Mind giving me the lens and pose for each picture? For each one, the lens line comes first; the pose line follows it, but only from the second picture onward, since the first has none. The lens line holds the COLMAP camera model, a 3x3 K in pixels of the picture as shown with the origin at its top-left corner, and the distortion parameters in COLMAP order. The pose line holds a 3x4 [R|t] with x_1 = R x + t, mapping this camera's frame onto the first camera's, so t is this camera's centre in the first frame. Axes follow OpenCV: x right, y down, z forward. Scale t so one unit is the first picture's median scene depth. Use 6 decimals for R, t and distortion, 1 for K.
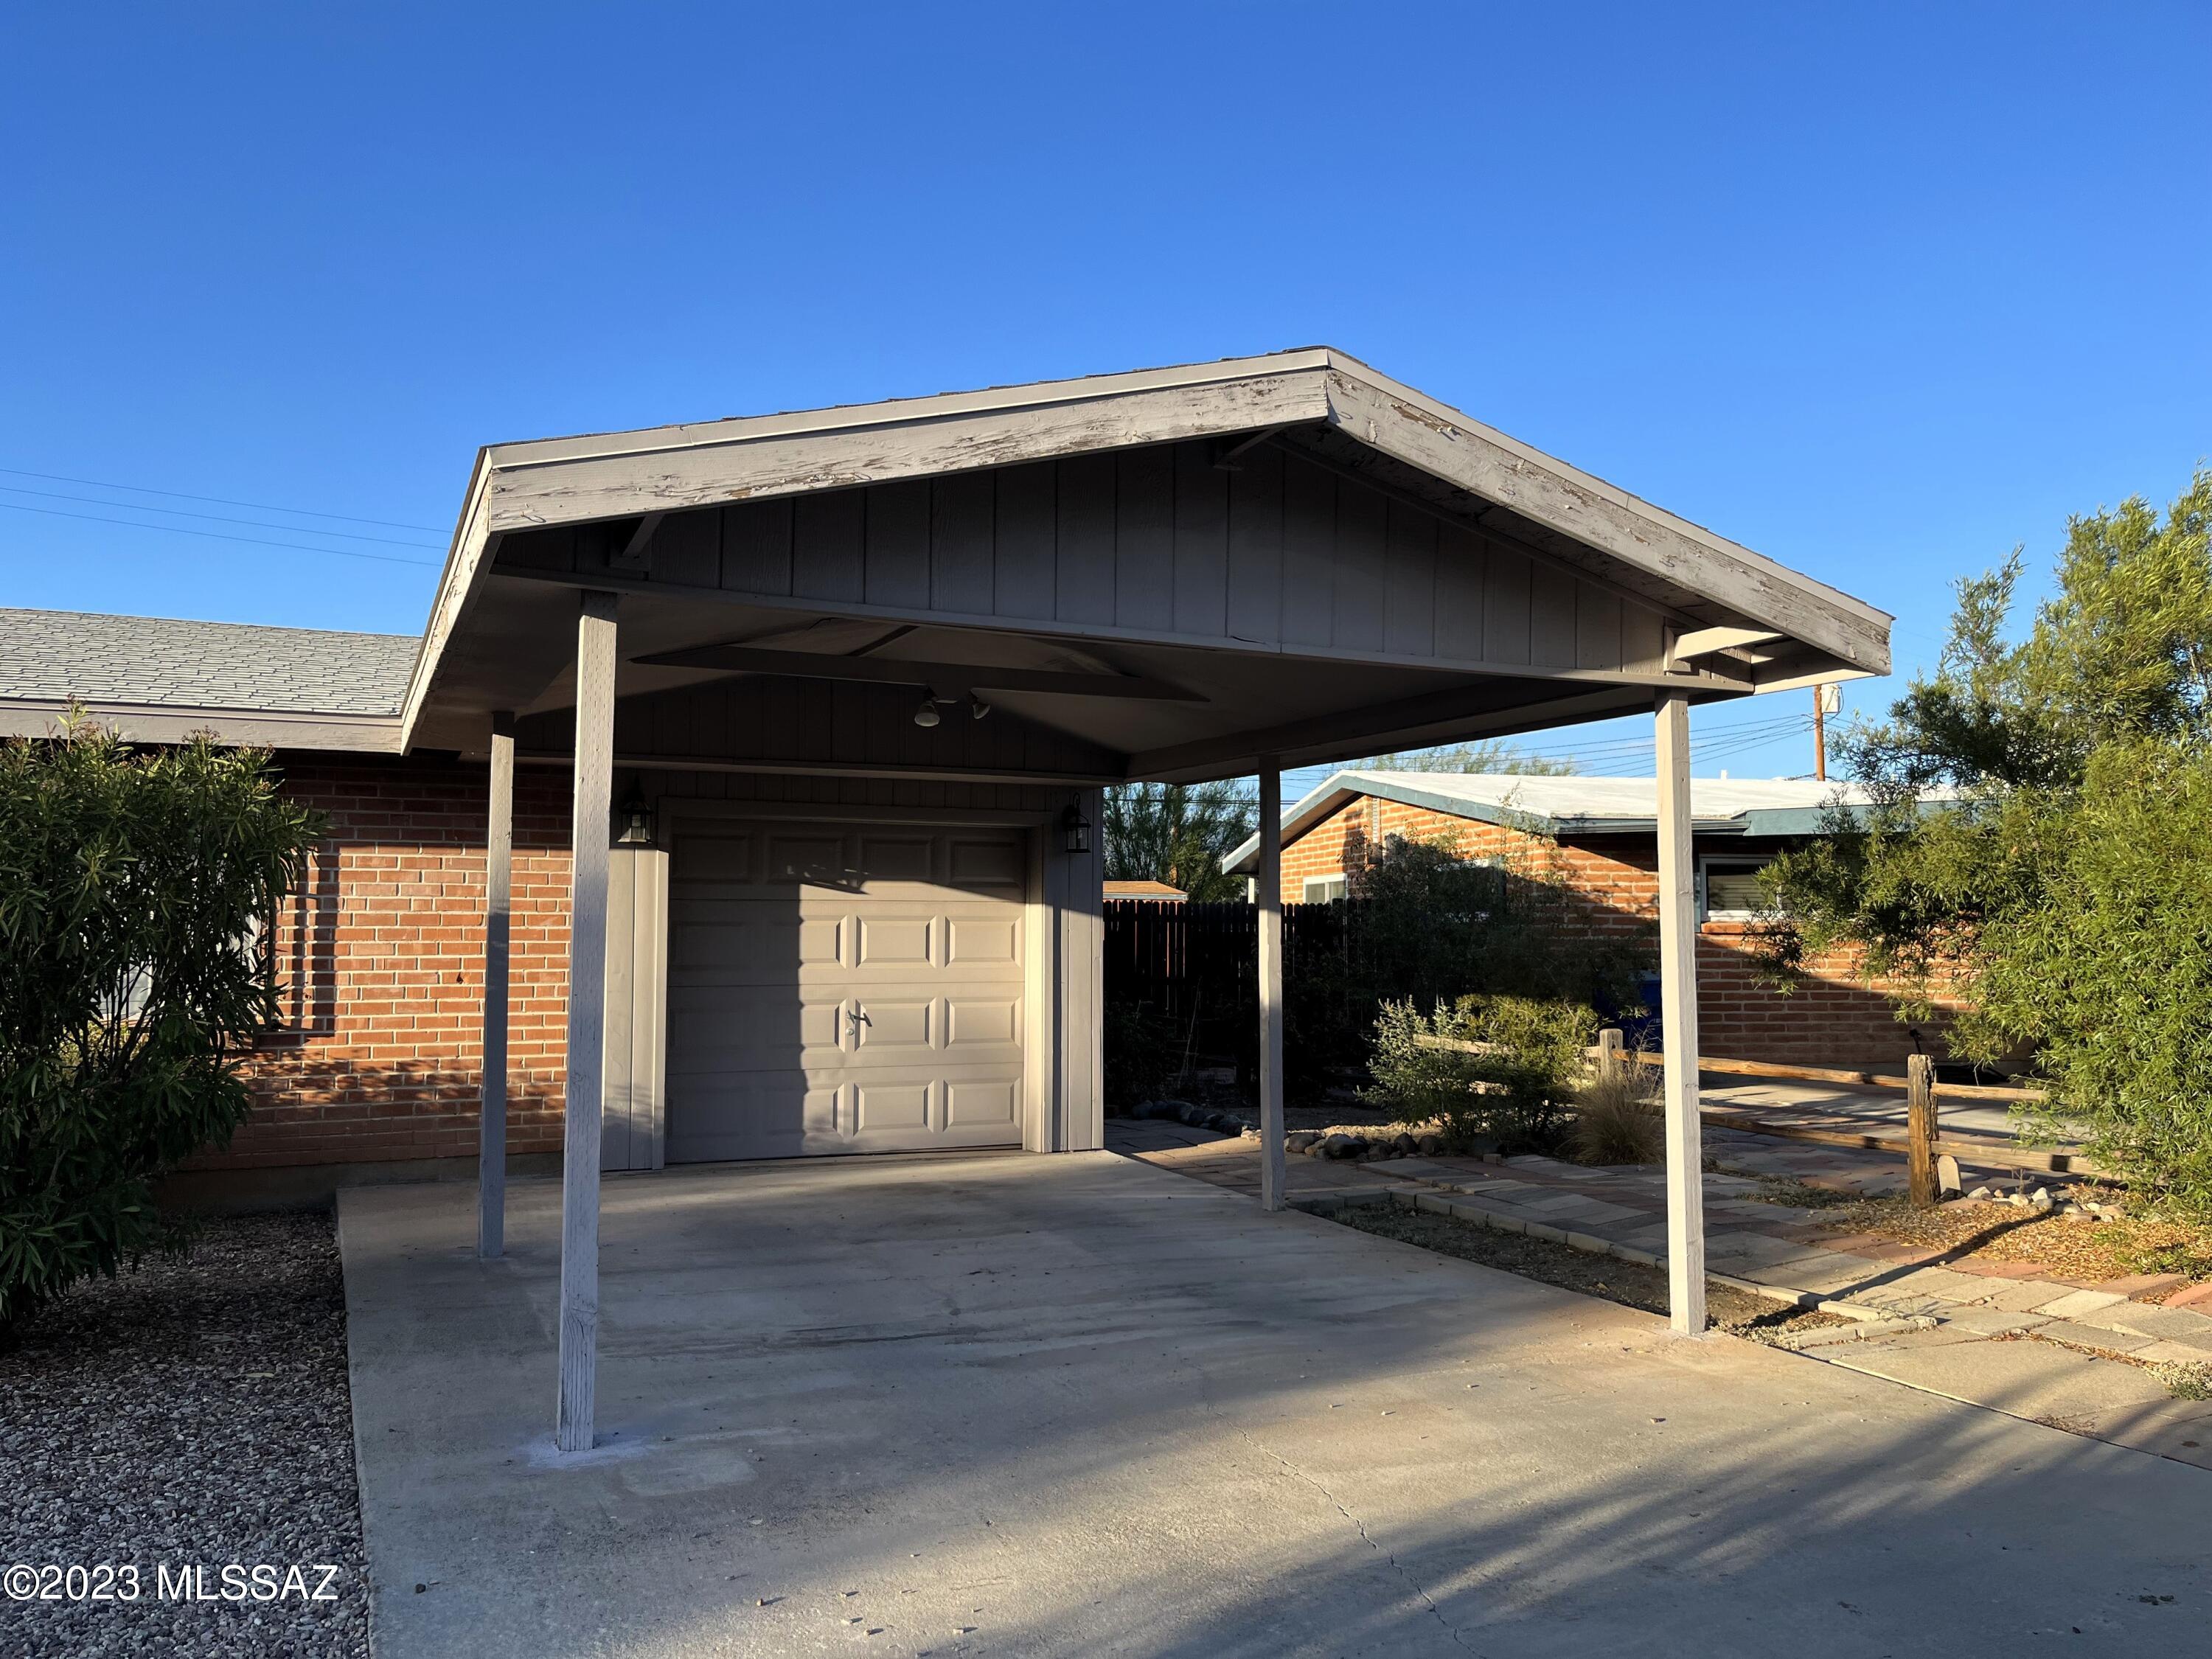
lens RADIAL K [[1648.5, 0, 1107.8], [0, 1648.5, 825.7], [0, 0, 1]] dist [0.003550, -0.001333]
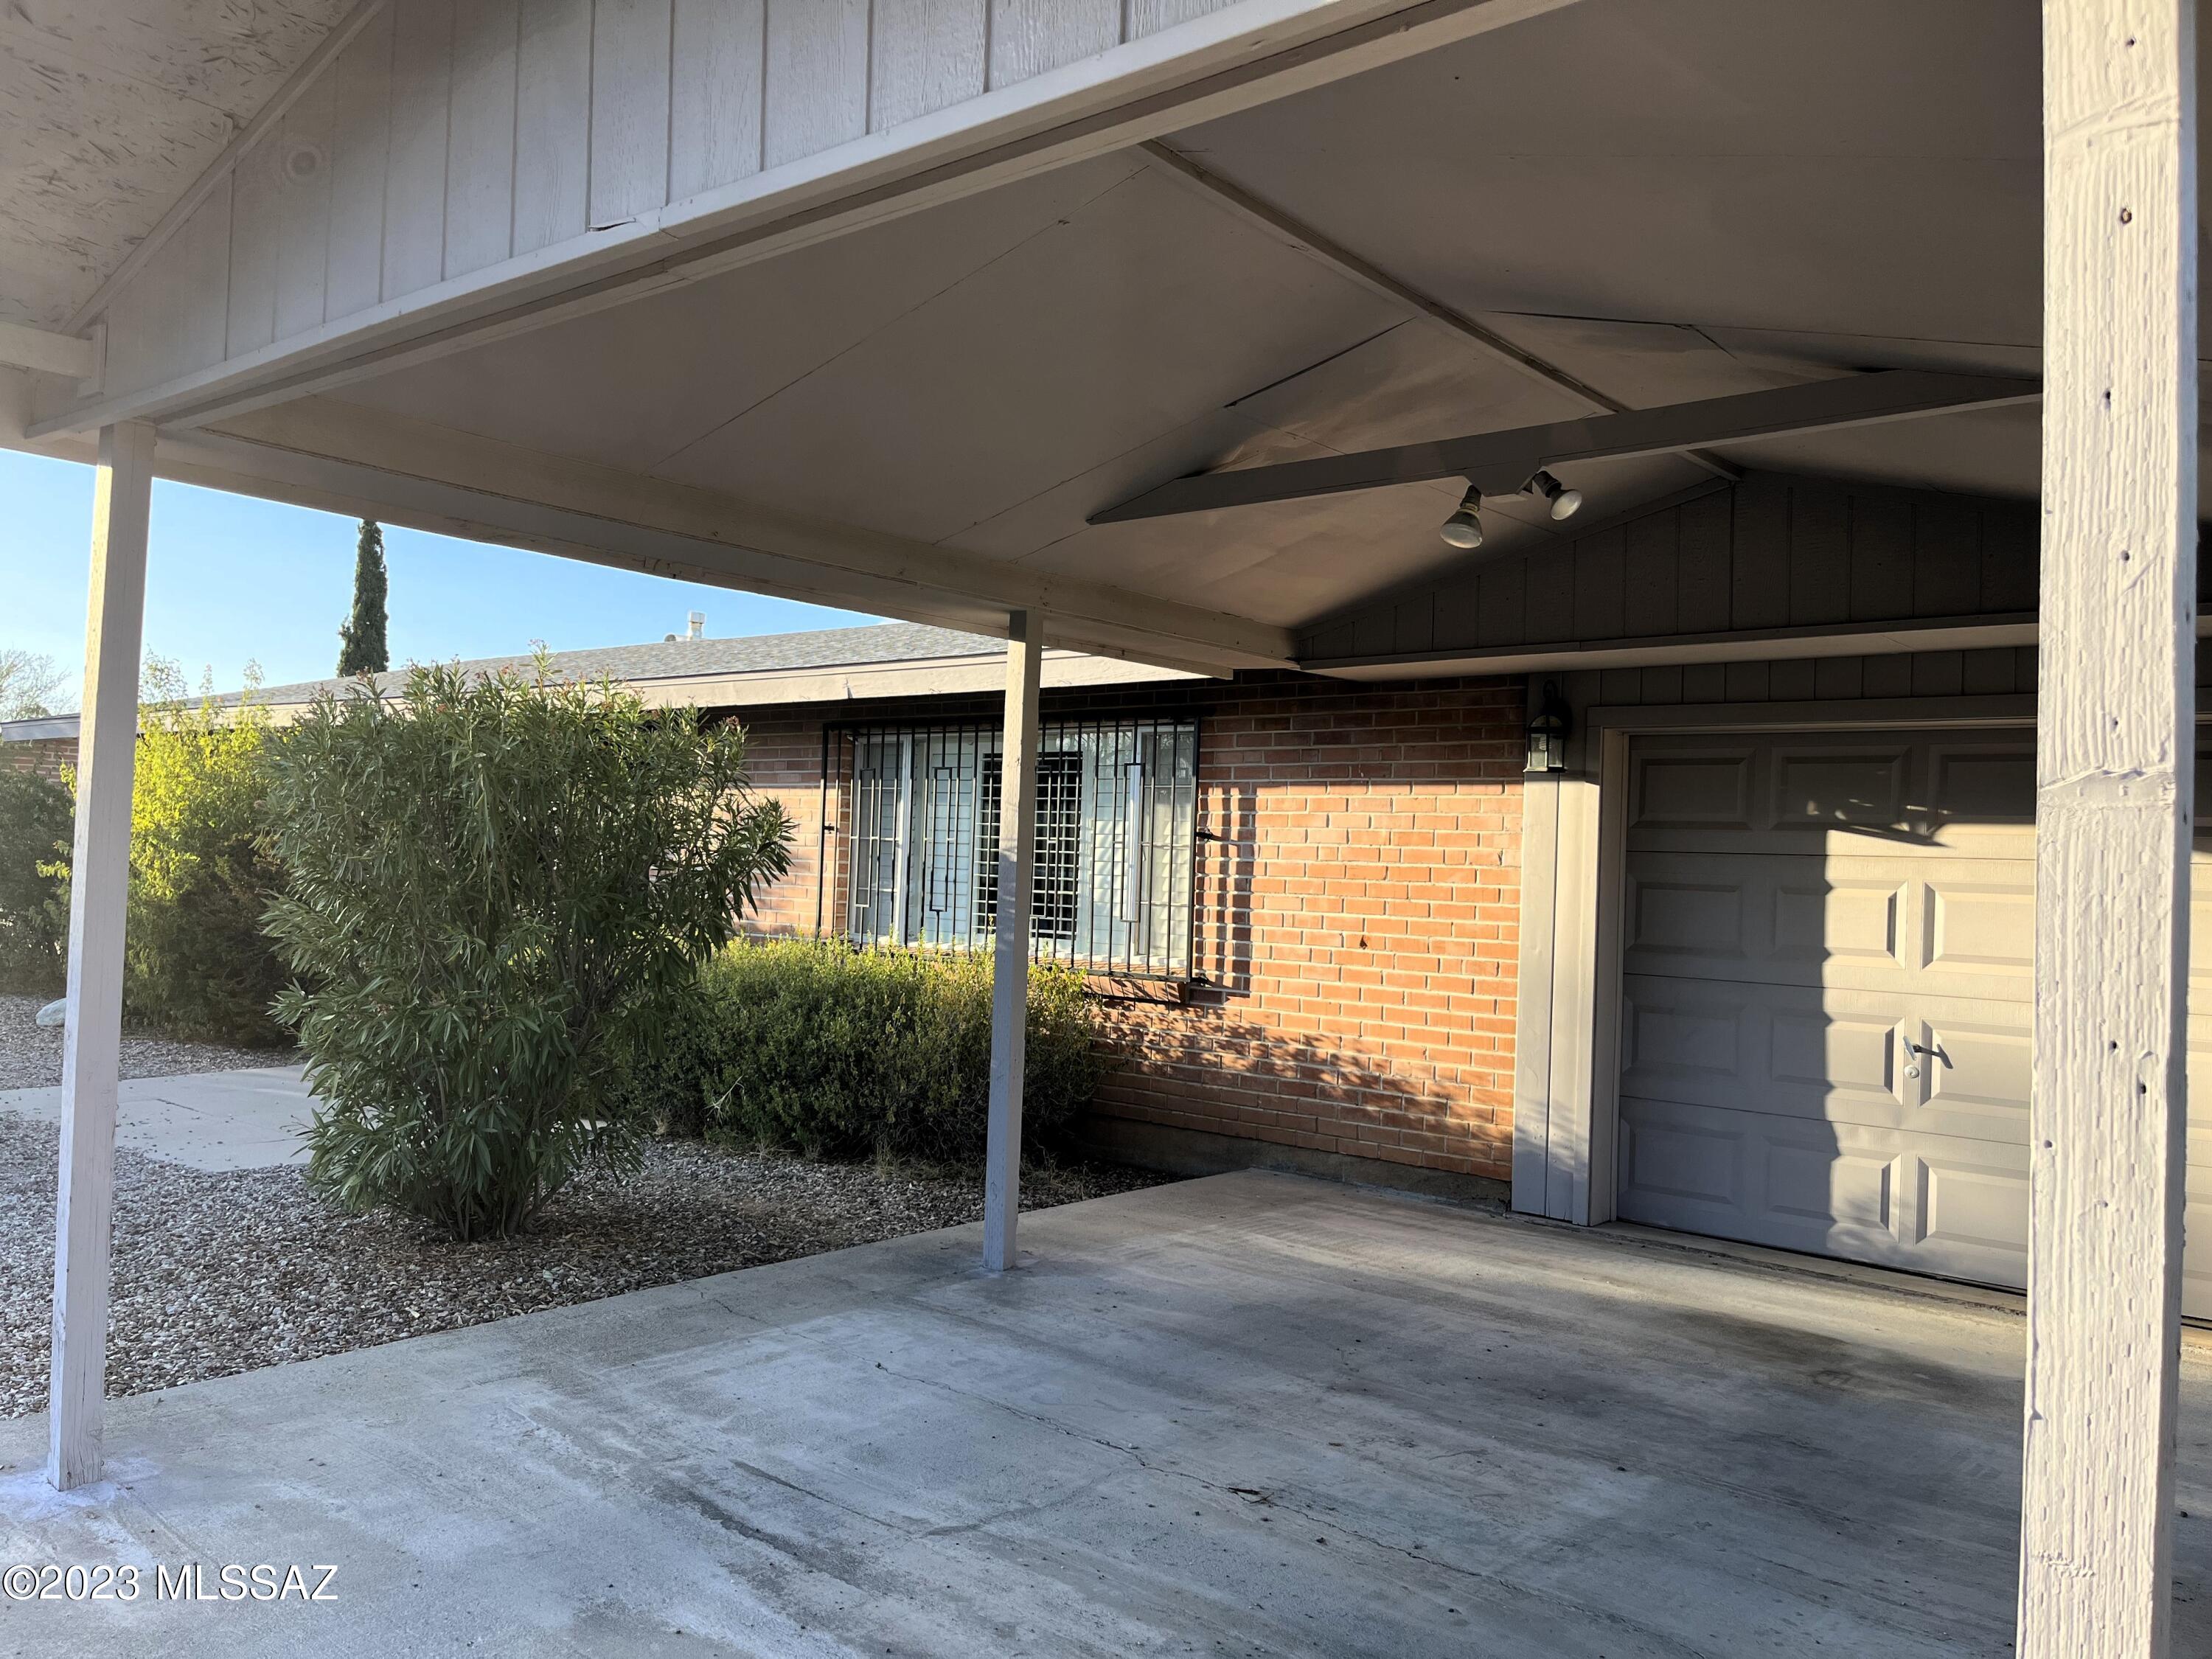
lens RADIAL K [[1648.5, 0, 1104.9], [0, 1648.5, 829.5], [0, 0, 1]] dist [0.003550, -0.001333]
pose [[0.419942, -0.005222, -0.907536, 0.310767], [0.023941, 0.999699, 0.005326, 0.028433], [0.907235, -0.023964, 0.419941, 0.541615]]
